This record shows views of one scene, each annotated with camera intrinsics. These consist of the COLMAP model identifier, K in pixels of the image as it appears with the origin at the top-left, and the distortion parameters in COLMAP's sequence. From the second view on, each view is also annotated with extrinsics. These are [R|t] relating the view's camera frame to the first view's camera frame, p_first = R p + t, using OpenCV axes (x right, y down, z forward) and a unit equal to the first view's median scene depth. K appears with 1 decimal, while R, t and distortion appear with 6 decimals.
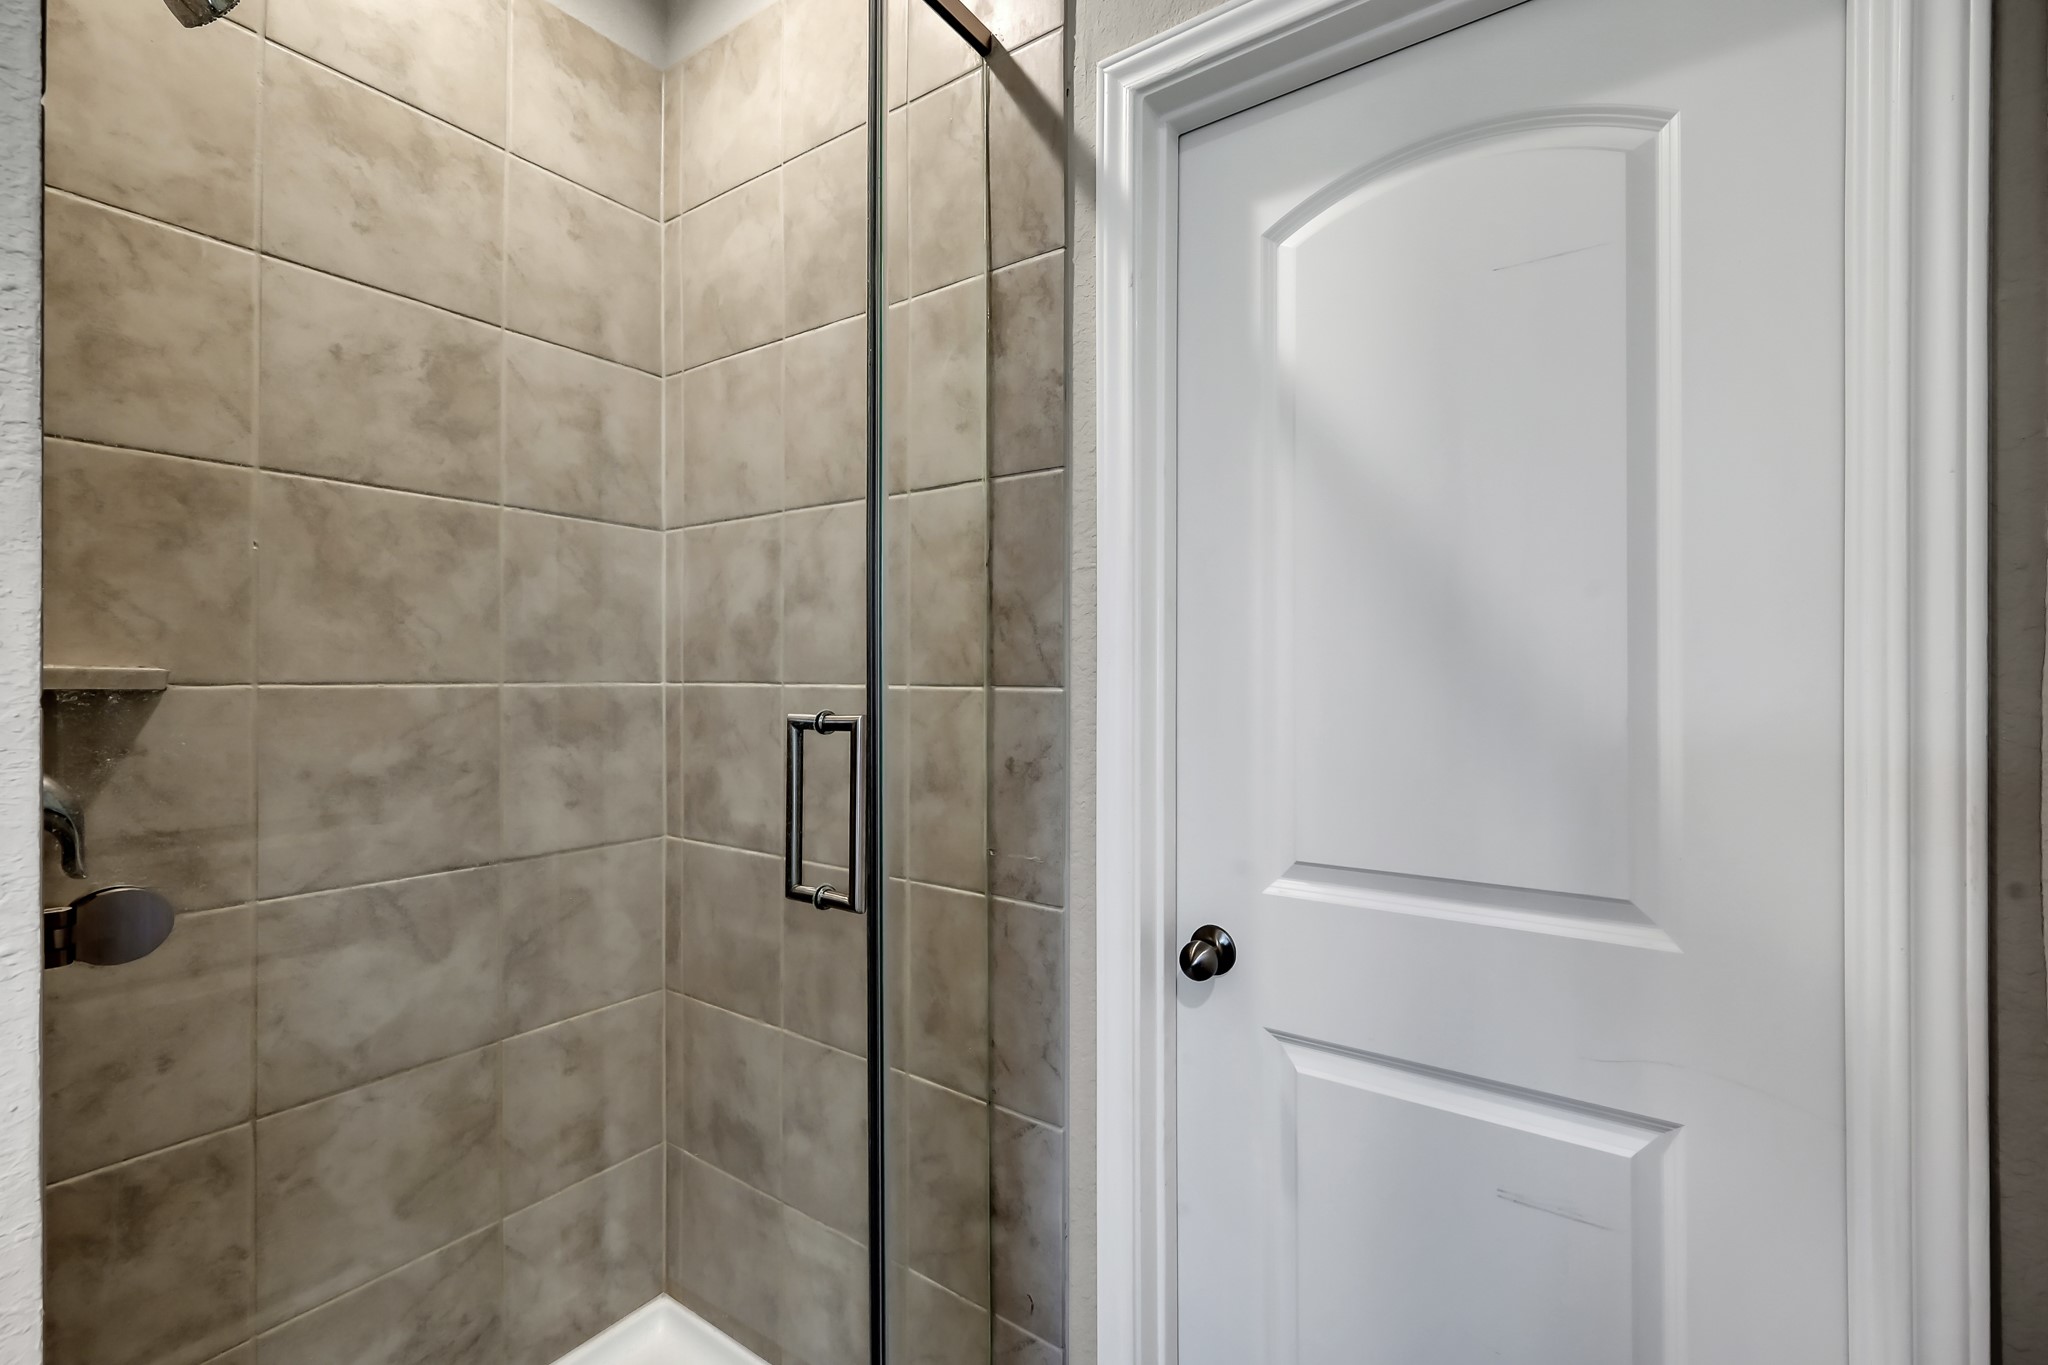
lens RADIAL K [[890.6, 0, 1058.0], [0, 890.6, 680.5], [0, 0, 1]] dist [0.011719, -0.000349]
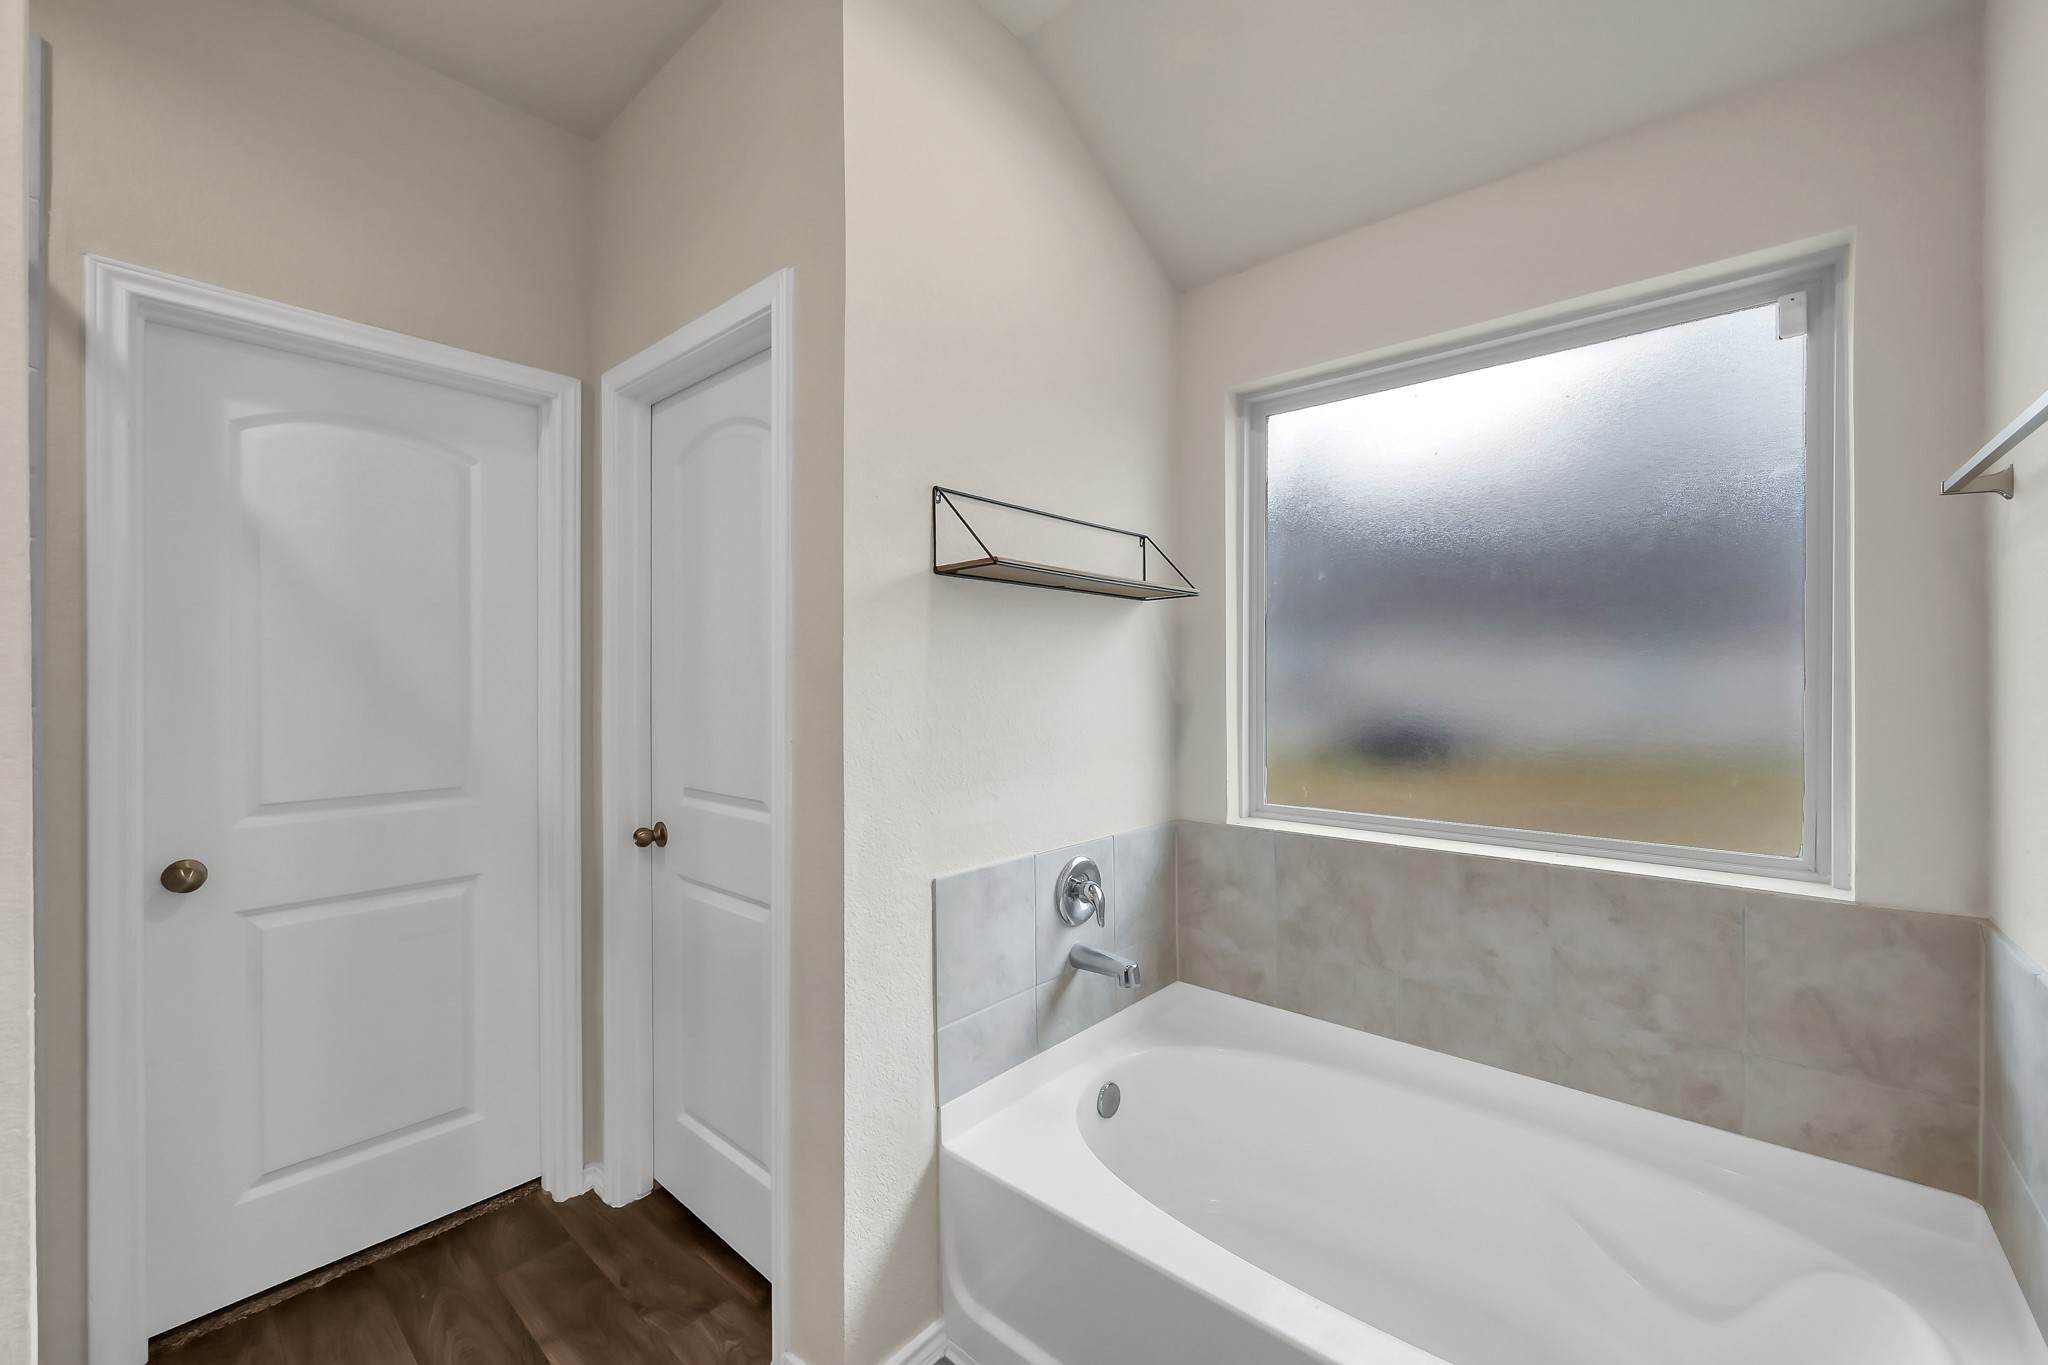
lens RADIAL K [[813.4, 0, 1026.7], [0, 813.4, 681.9], [0, 0, 1]] dist [-0.002175, 0.000400]
pose [[0.163856, -0.002322, 0.986481, -0.936281], [0.003311, 0.999993, 0.001804, -0.024806], [-0.986479, 0.002971, 0.163863, -0.622274]]
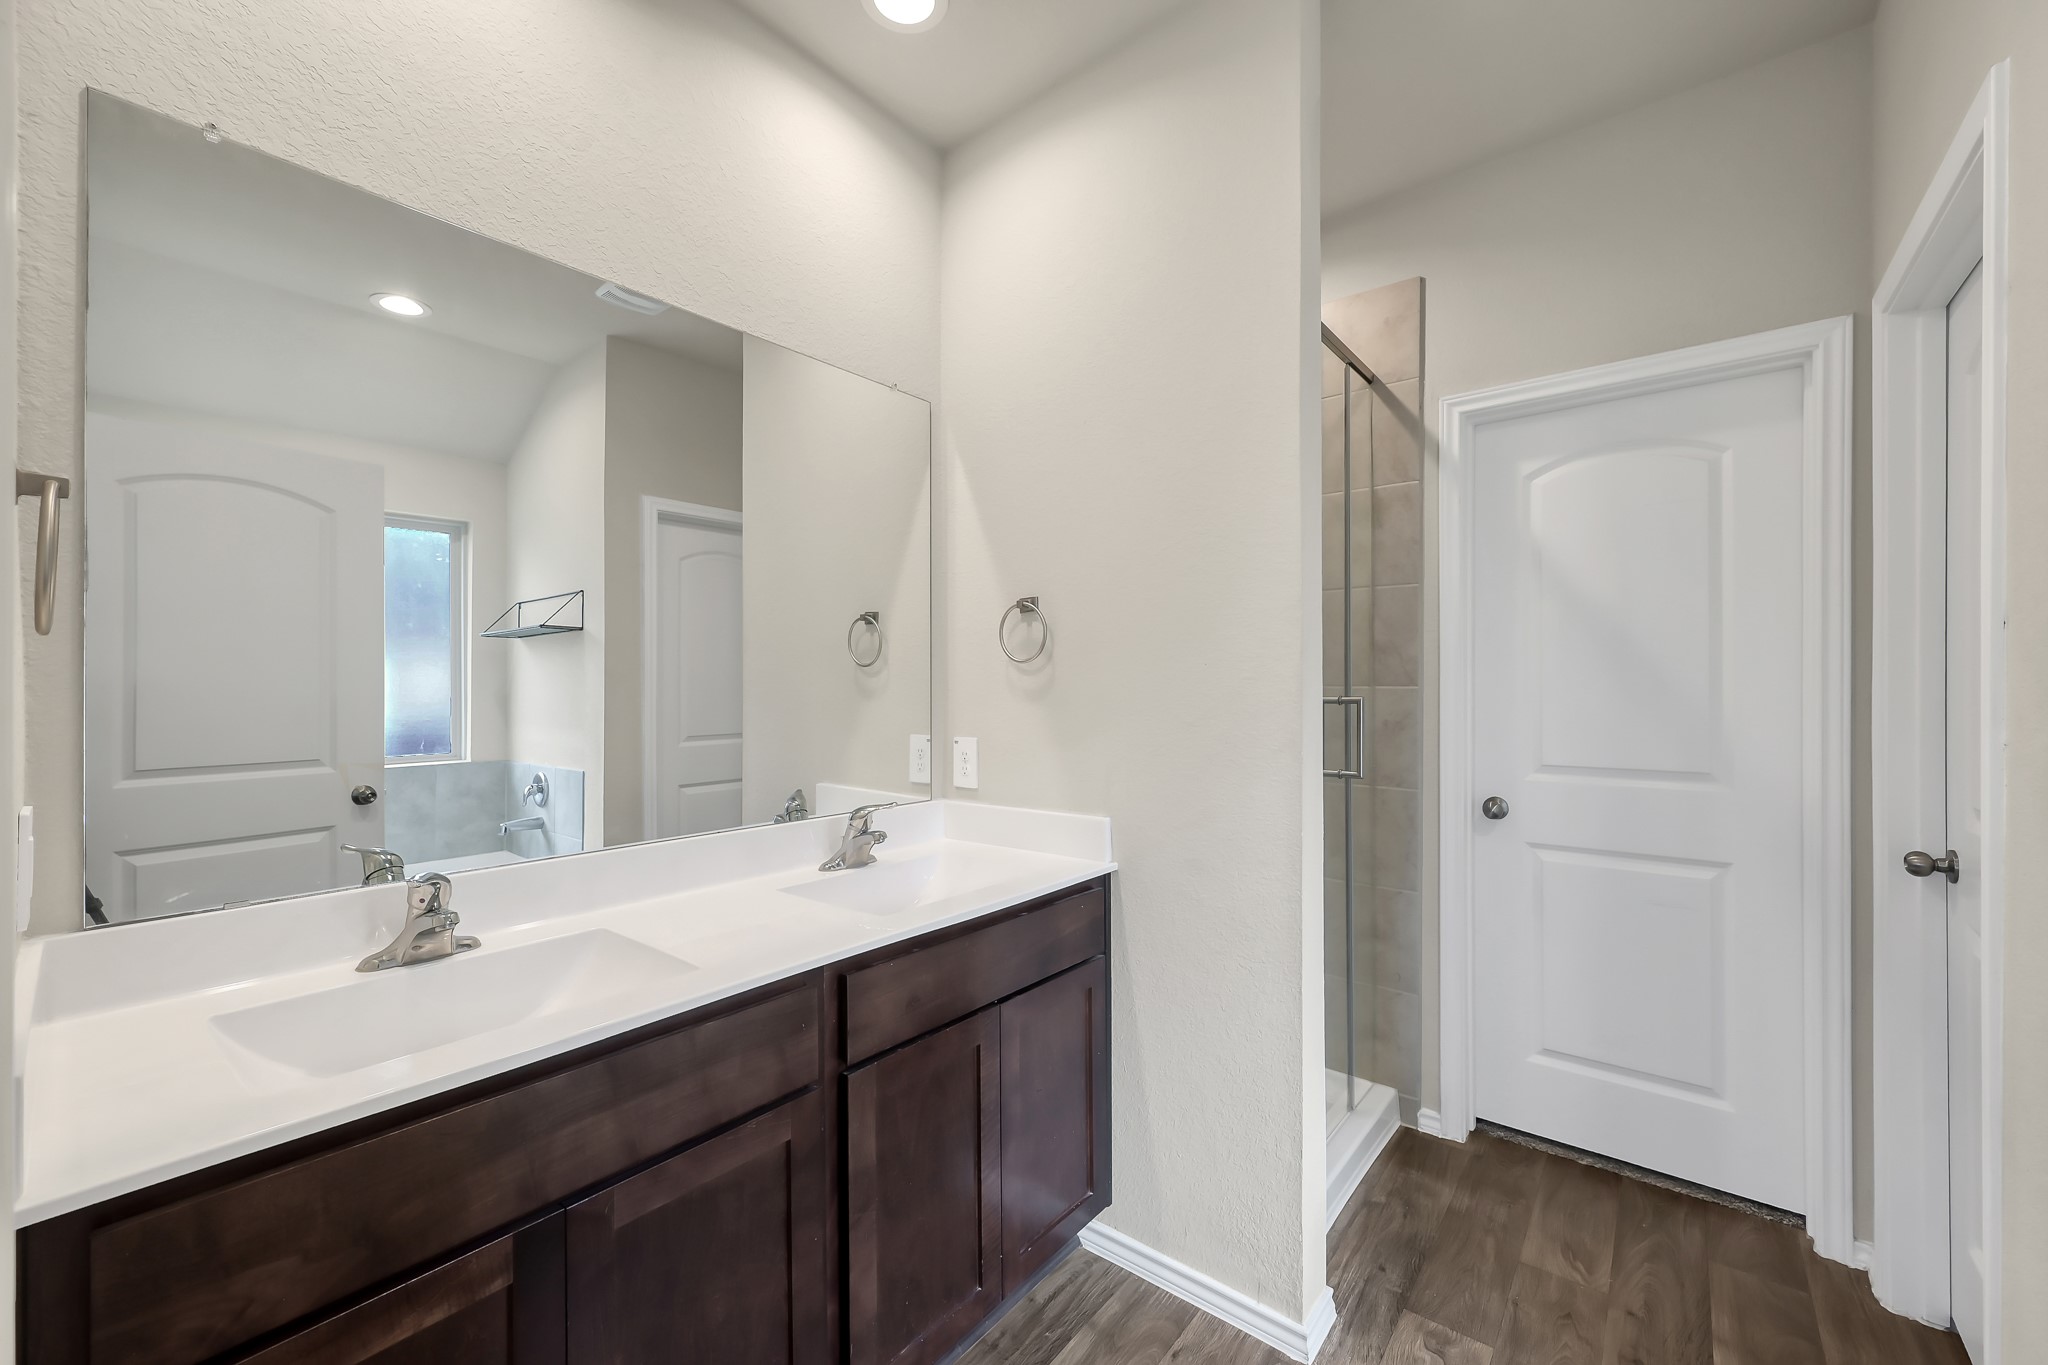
lens RADIAL K [[813.4, 0, 1021.6], [0, 813.4, 687.2], [0, 0, 1]] dist [-0.002175, 0.000400]
pose [[0.990543, -0.002743, -0.137175, -0.676822], [0.003604, 0.999975, 0.006029, -0.004952], [0.137155, -0.006466, 0.990529, -1.072123]]
